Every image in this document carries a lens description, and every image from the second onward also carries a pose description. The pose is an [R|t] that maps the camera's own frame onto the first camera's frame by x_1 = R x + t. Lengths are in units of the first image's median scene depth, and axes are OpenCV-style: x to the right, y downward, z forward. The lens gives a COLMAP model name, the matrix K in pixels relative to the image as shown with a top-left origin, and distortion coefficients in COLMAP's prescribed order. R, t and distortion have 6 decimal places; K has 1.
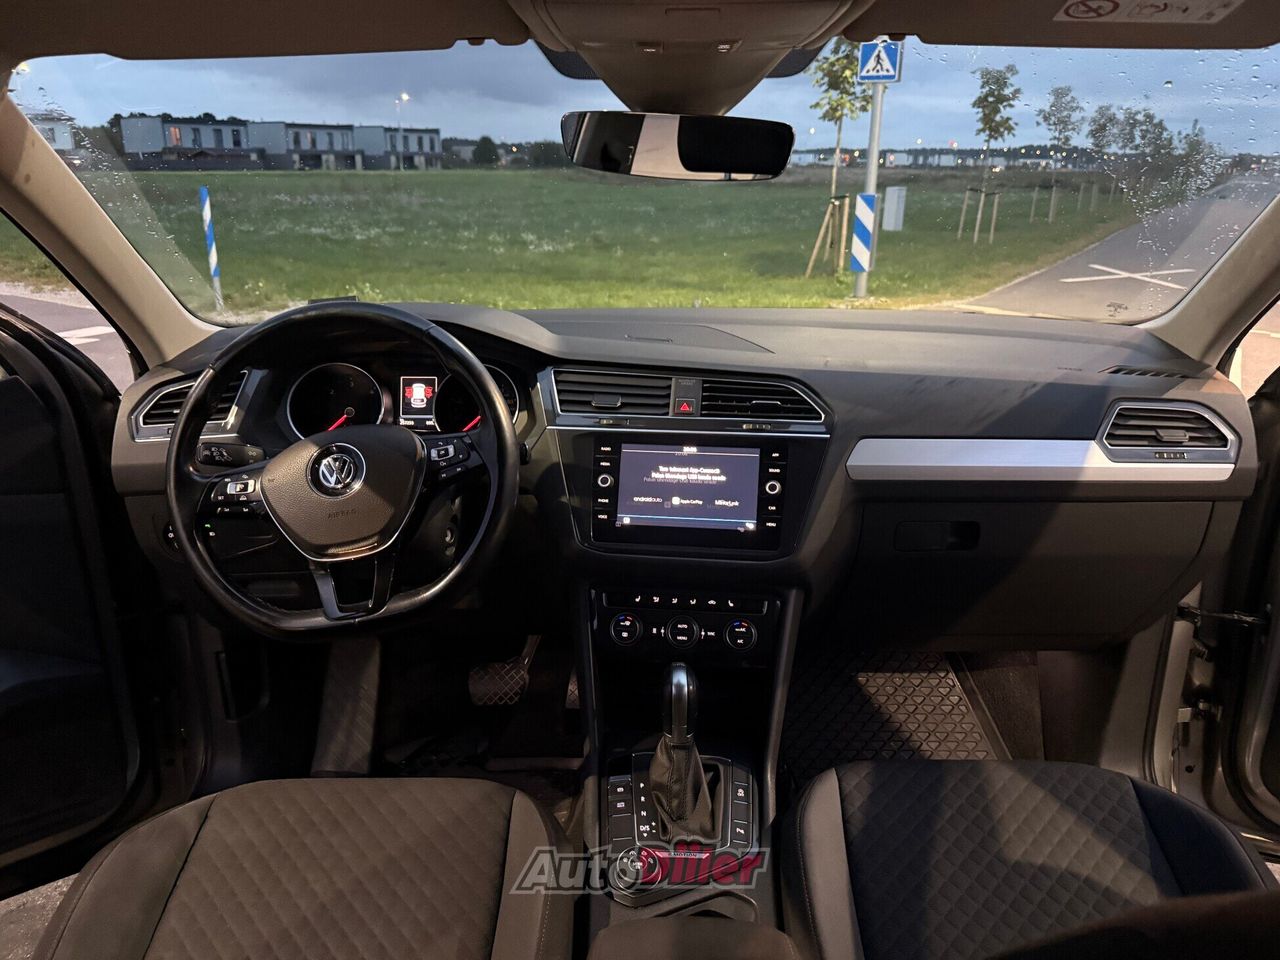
lens RADIAL K [[872.4, 0, 640.4], [0, 872.4, 496.1], [0, 0, 1]] dist [0.004586, -0.030290]
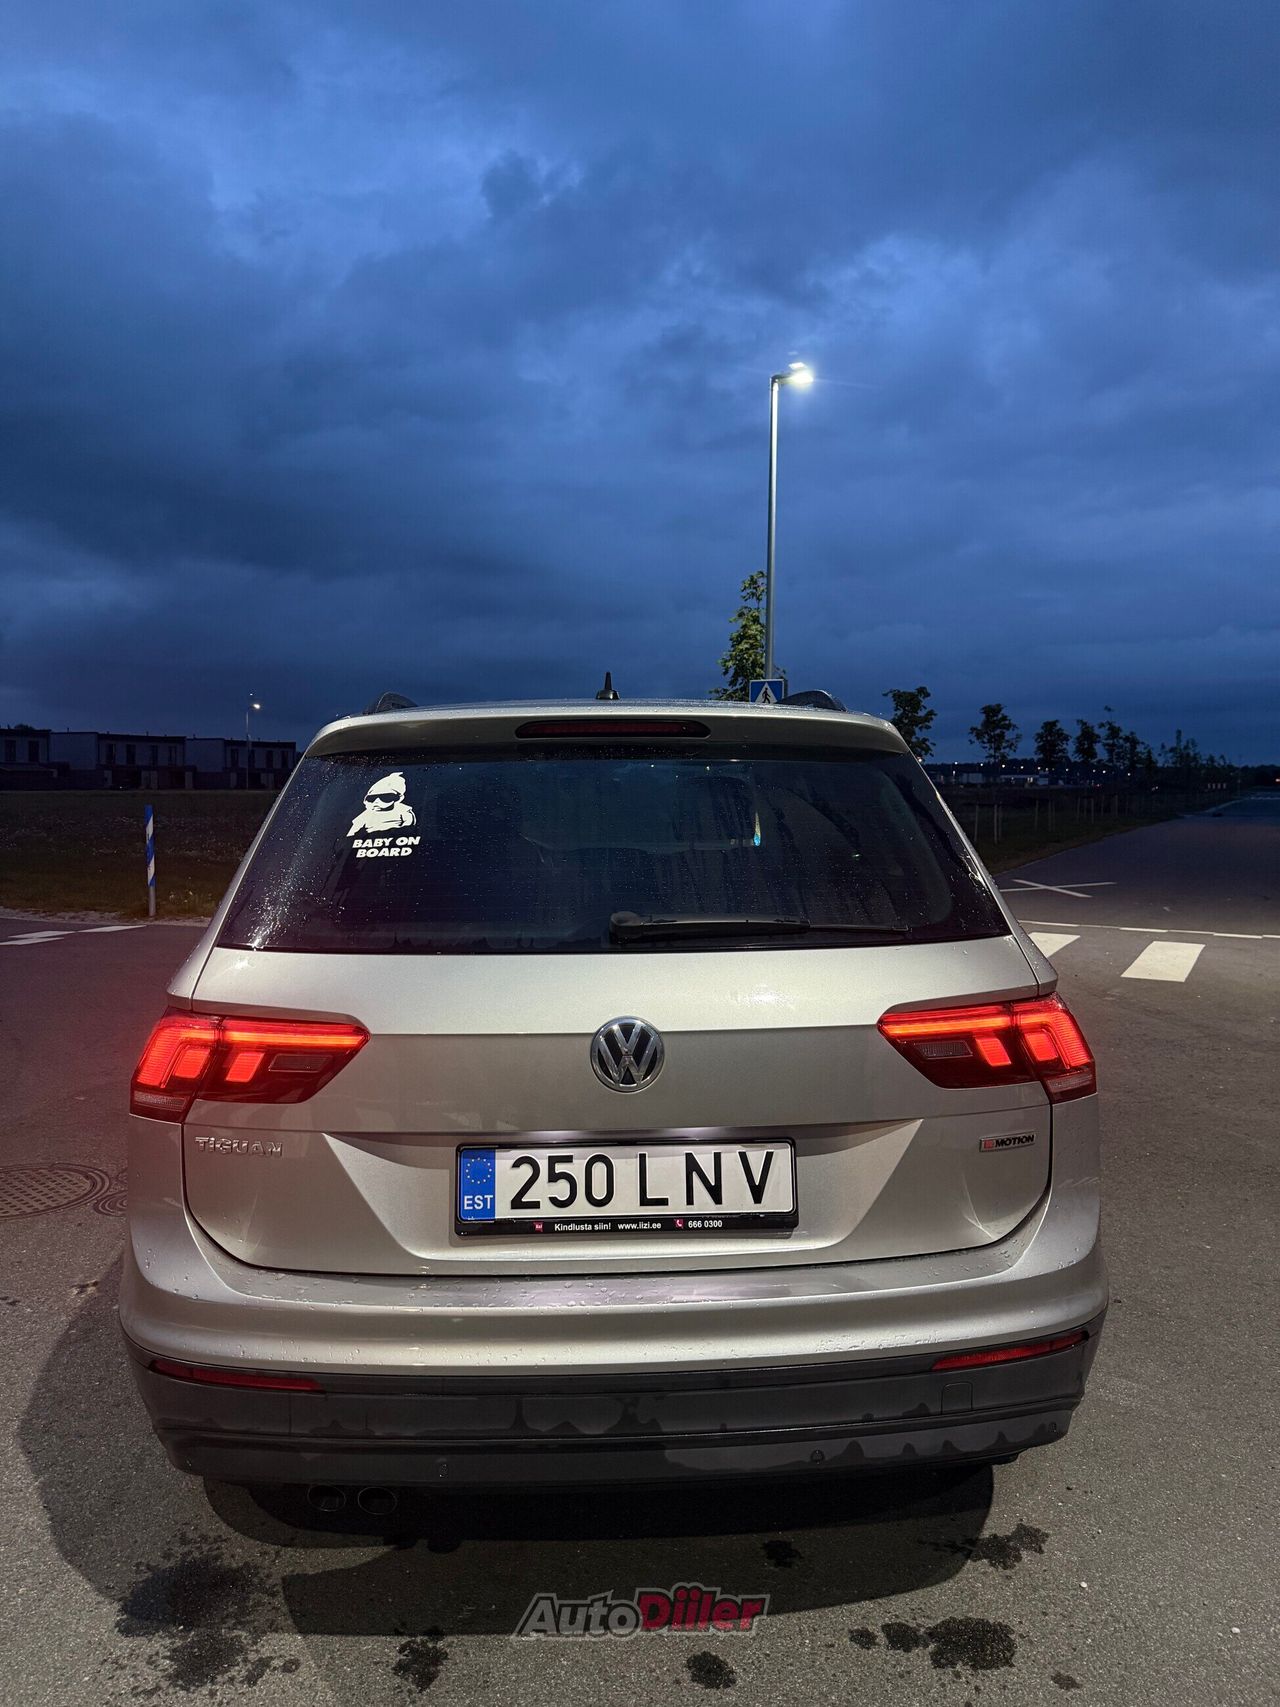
lens RADIAL K [[1218.1, 0, 640.0], [0, 1218.1, 853.5], [0, 0, 1]] dist [0.037853, -0.078818]
pose [[0.996299, -0.005373, 0.085789, -0.013914], [0.030833, 0.953965, -0.298328, 0.126669], [-0.080237, 0.299869, 0.950600, -0.348872]]
